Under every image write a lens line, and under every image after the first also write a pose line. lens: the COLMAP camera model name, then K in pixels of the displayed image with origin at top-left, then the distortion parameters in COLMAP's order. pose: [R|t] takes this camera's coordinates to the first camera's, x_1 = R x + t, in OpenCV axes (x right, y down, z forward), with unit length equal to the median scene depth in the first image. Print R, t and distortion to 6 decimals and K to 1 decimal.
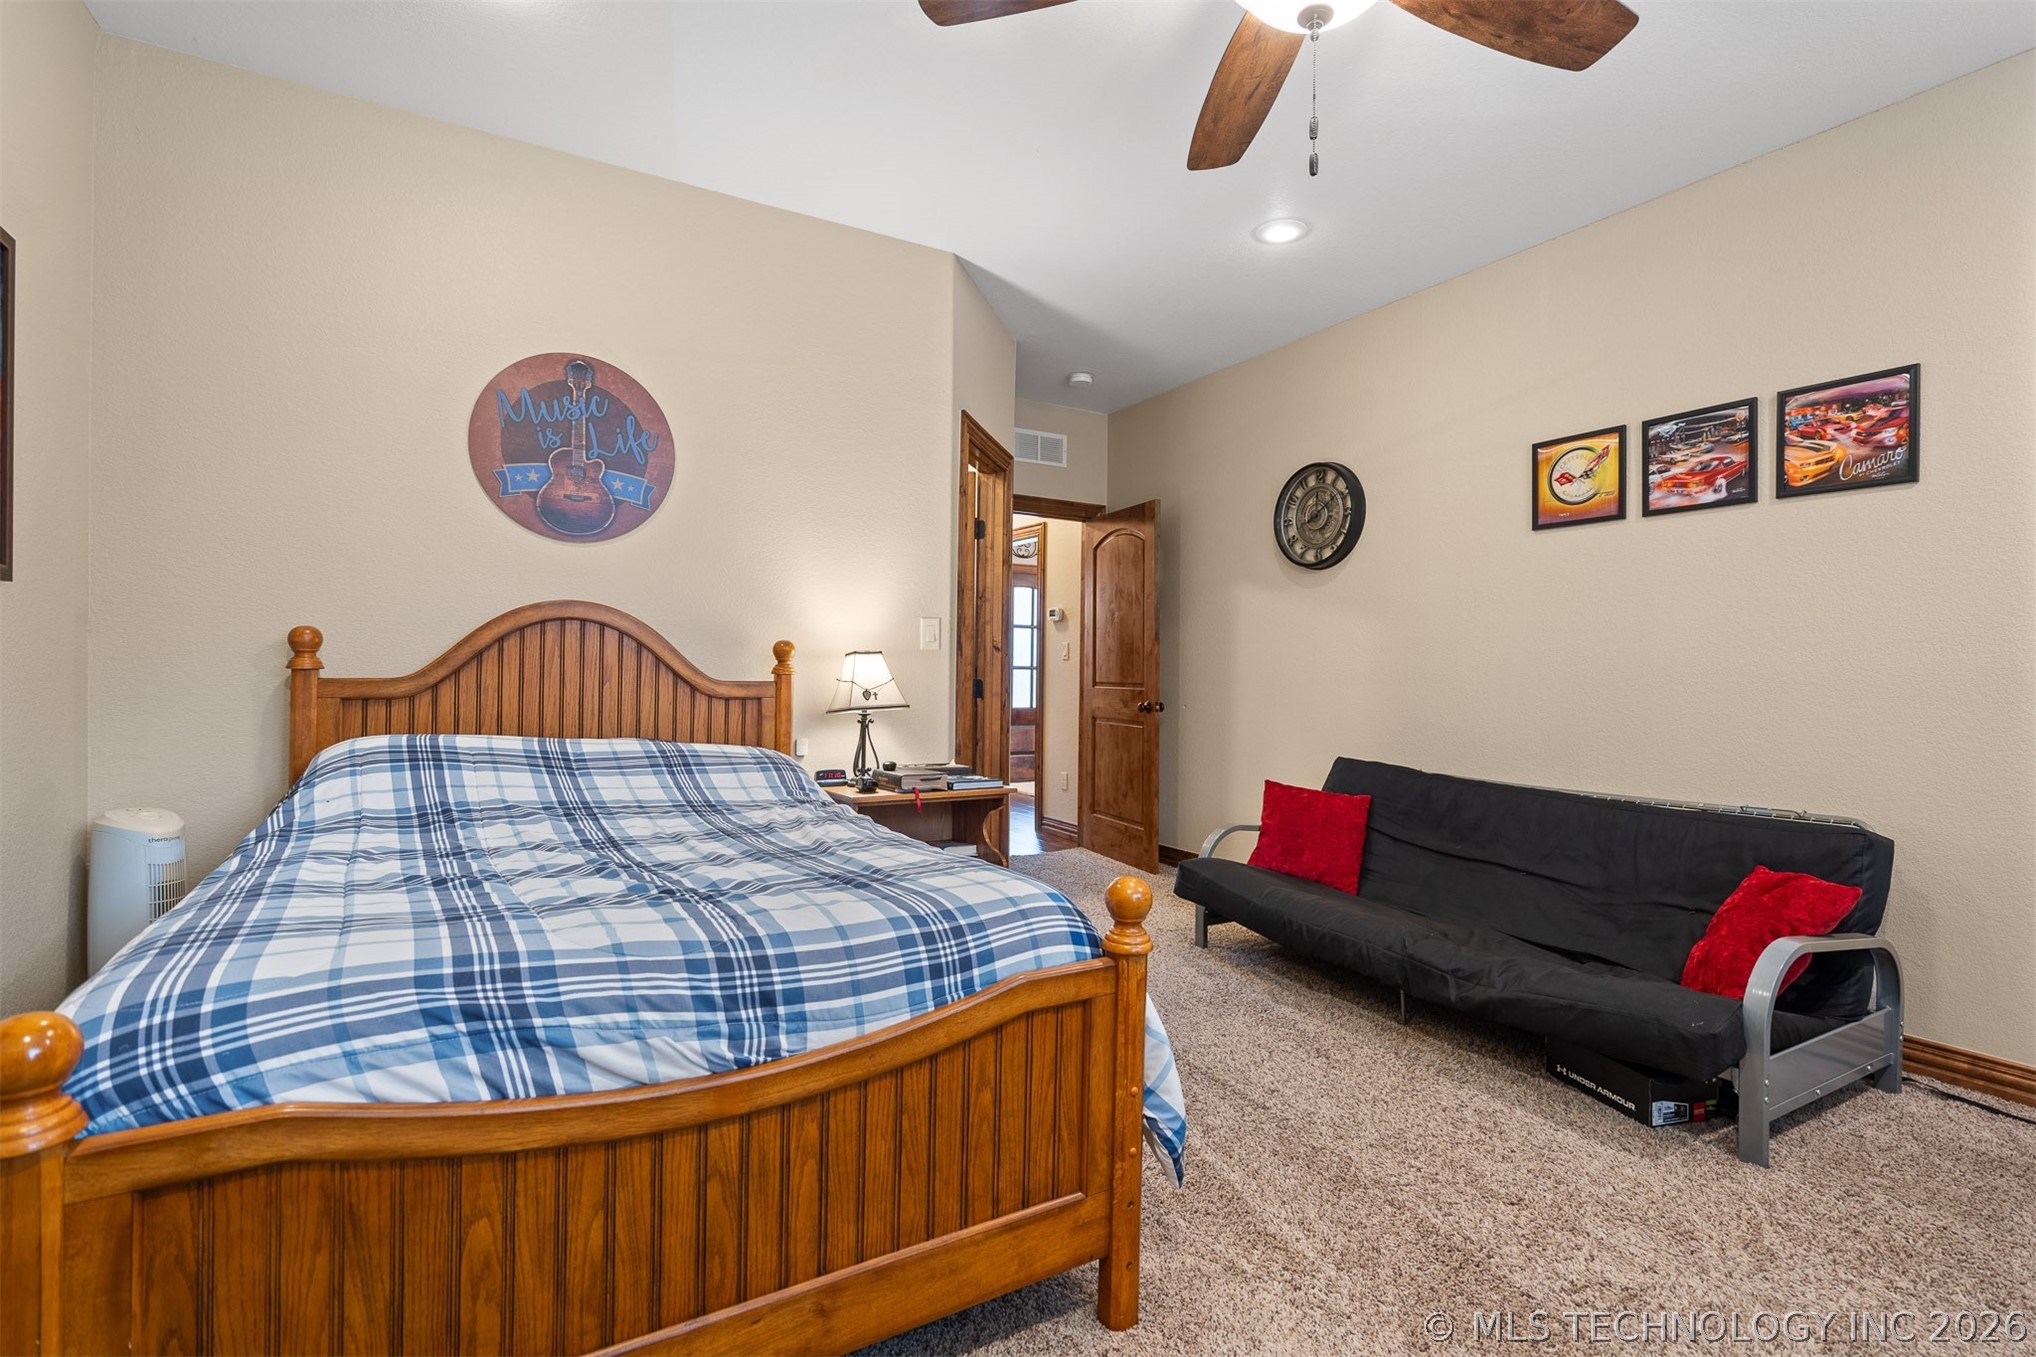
lens RADIAL K [[945.3, 0, 1015.5], [0, 945.3, 674.0], [0, 0, 1]] dist [-0.003033, 0.002743]
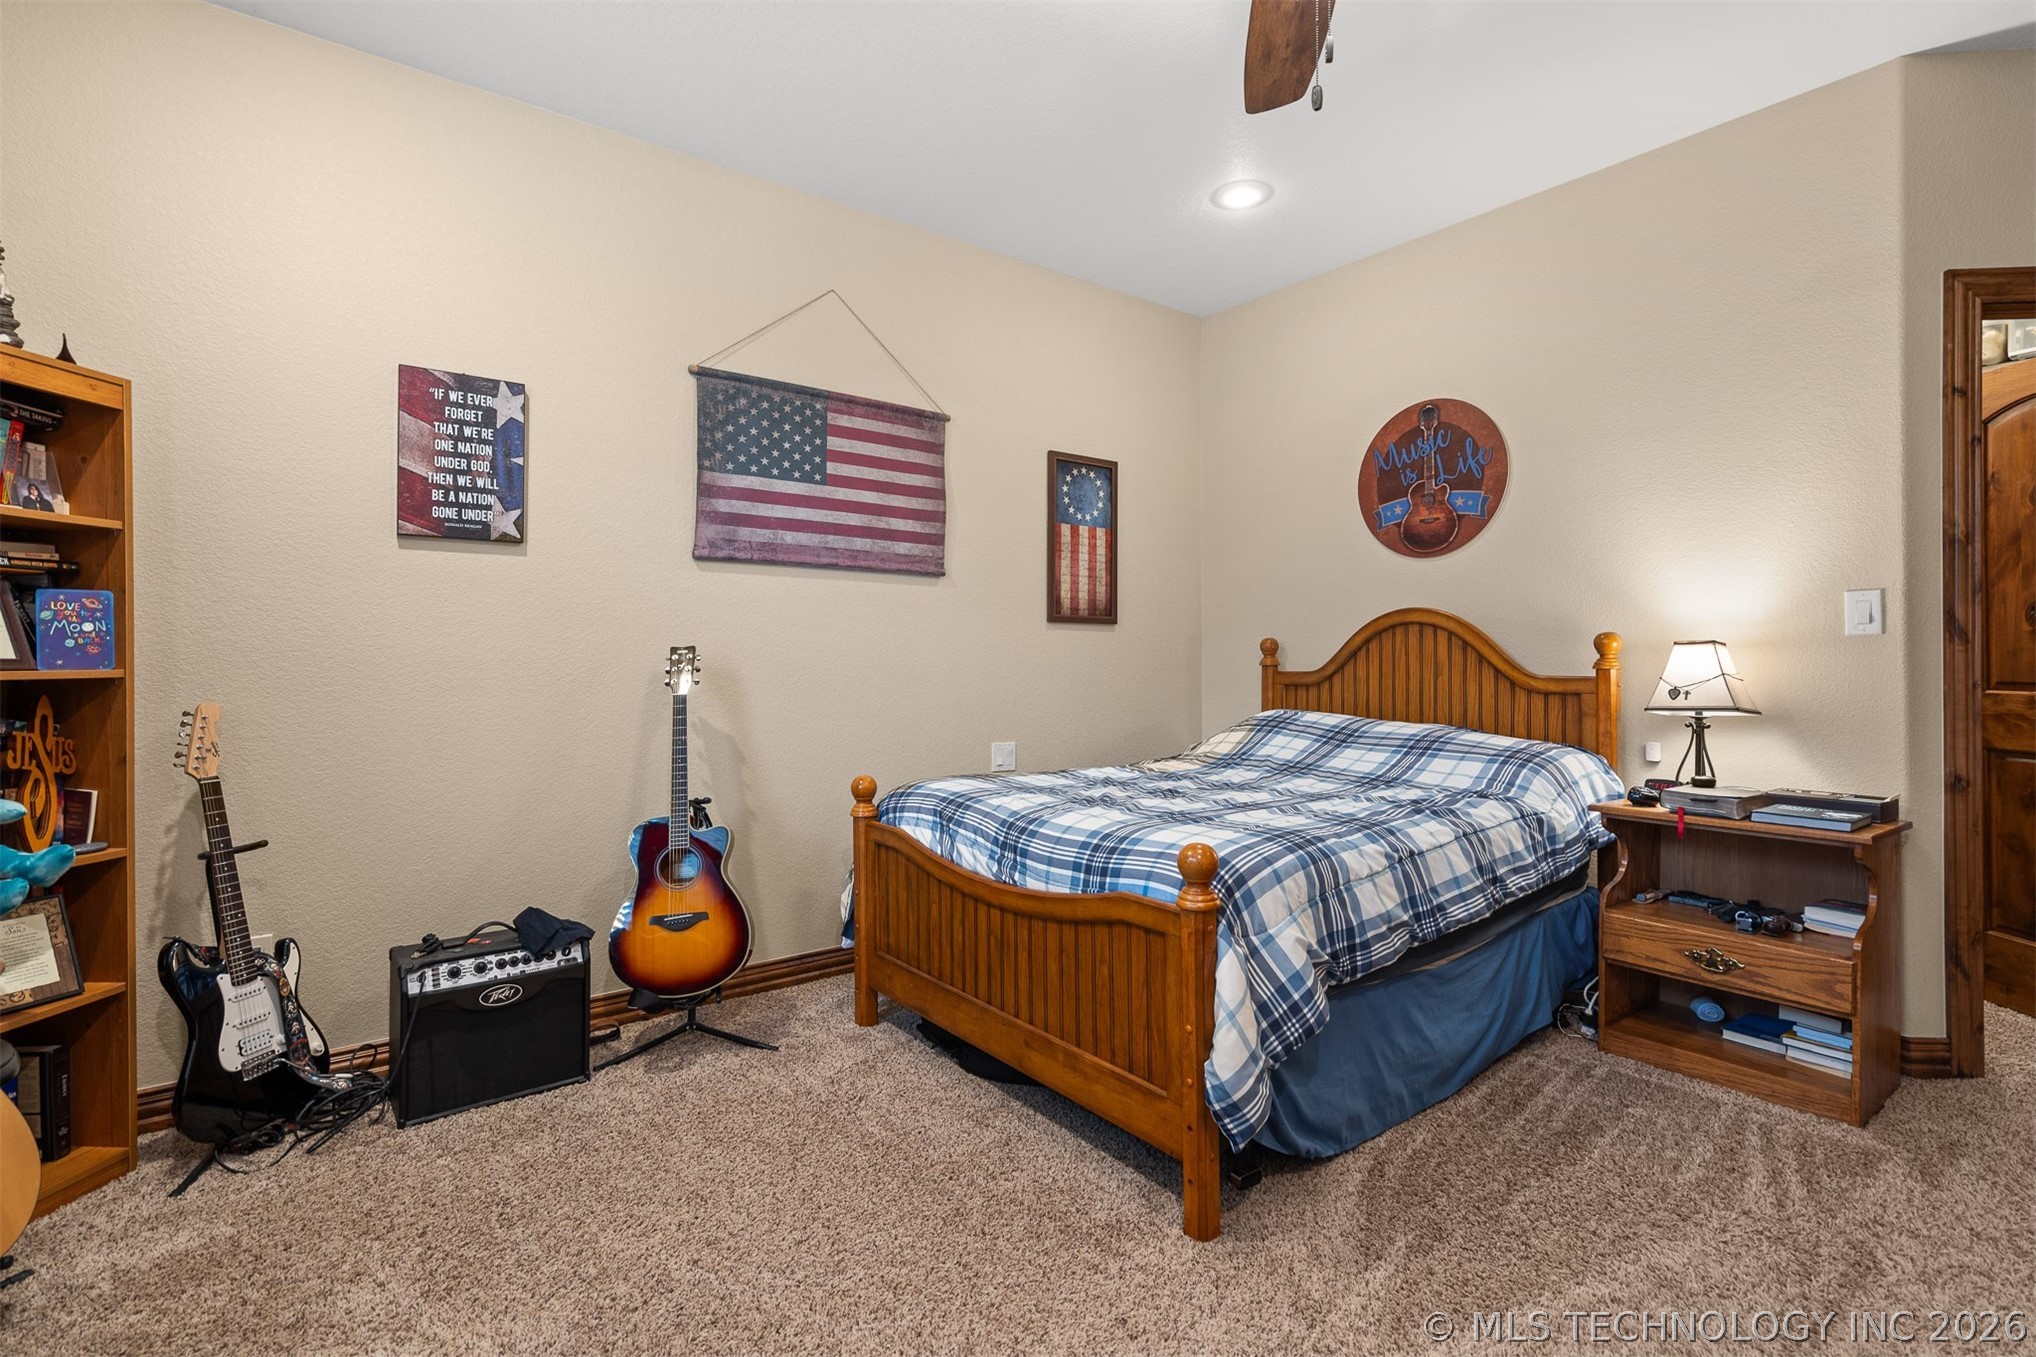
lens RADIAL K [[945.3, 0, 1014.0], [0, 945.3, 661.3], [0, 0, 1]] dist [-0.003033, 0.002743]
pose [[0.123450, -0.009496, -0.992305, 0.660797], [-0.004278, 0.999940, -0.010102, 0.004425], [0.992342, 0.005493, 0.123402, 0.344647]]
